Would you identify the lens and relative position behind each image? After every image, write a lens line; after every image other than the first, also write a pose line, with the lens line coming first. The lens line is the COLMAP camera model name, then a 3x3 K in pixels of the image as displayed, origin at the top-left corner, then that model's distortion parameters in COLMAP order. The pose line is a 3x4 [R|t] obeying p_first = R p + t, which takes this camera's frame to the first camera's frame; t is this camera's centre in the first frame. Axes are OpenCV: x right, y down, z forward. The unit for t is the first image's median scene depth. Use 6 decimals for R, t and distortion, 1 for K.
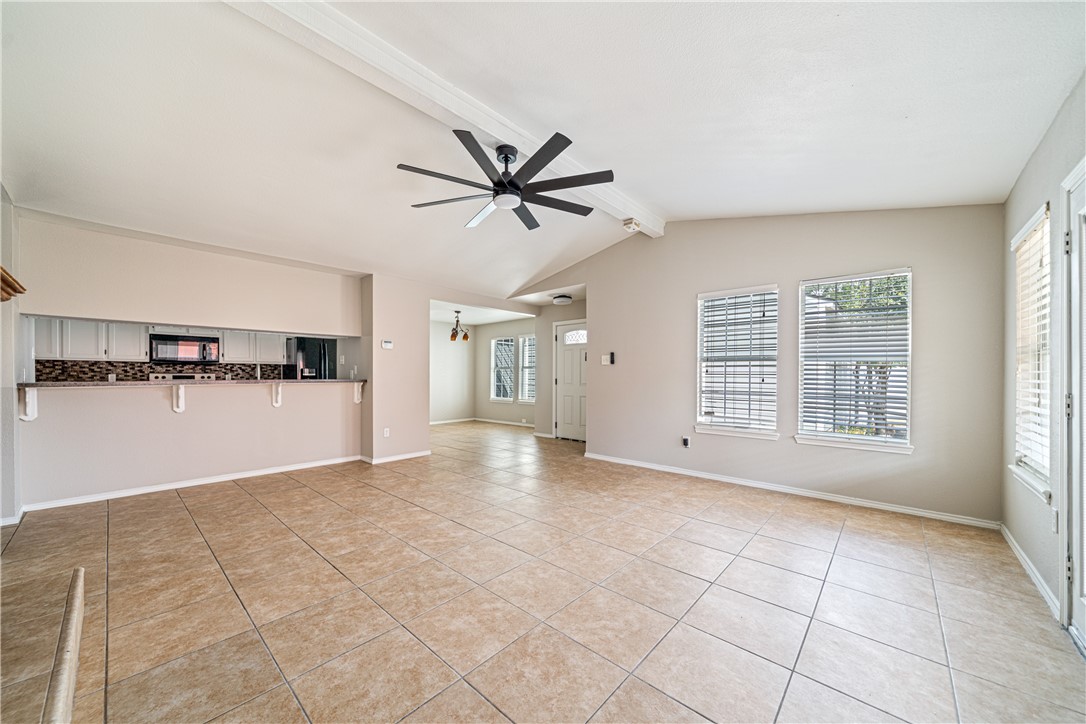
lens RADIAL K [[396.3, 0, 514.2], [0, 396.3, 373.5], [0, 0, 1]] dist [0.000544, -0.000313]
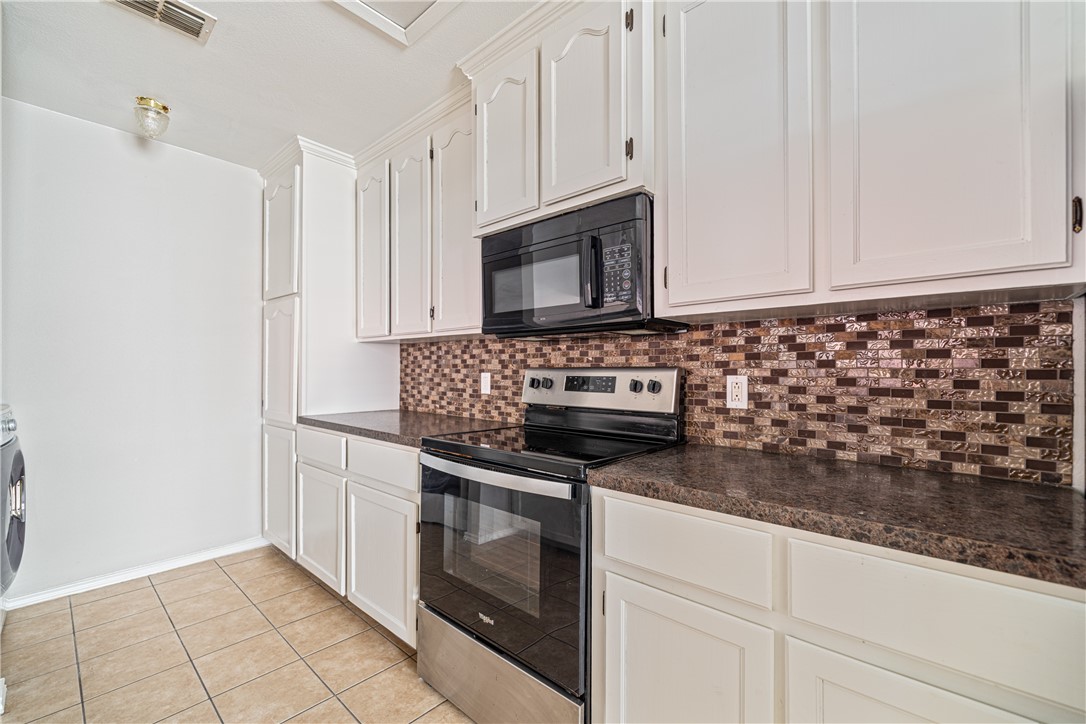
lens RADIAL K [[446.6, 0, 534.1], [0, 446.6, 370.3], [0, 0, 1]] dist [0.000723, -0.000462]
pose [[0.064546, -0.003042, -0.997910, -0.625743], [0.000260, 0.999995, -0.003032, 0.001464], [0.997915, -0.000064, 0.064546, 1.127461]]
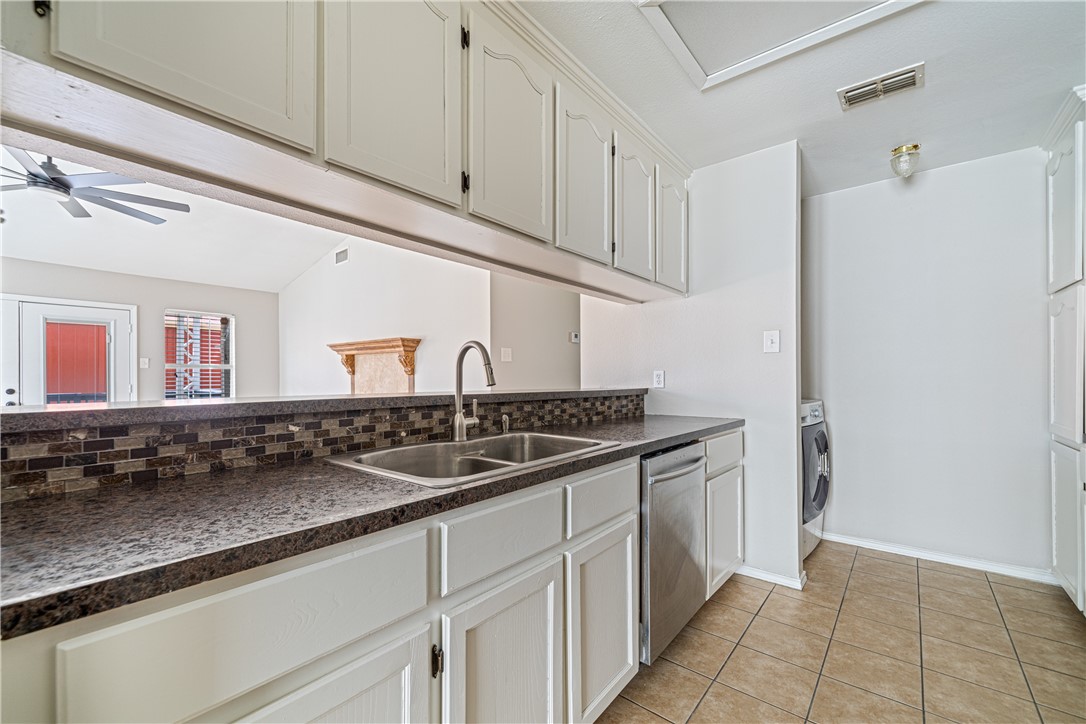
lens RADIAL K [[446.6, 0, 538.9], [0, 446.6, 372.2], [0, 0, 1]] dist [0.000723, -0.000462]
pose [[-0.993485, -0.001496, -0.113953, -0.610949], [0.000136, 0.999898, -0.014313, 0.001985], [0.113963, -0.014235, -0.993383, 1.243601]]
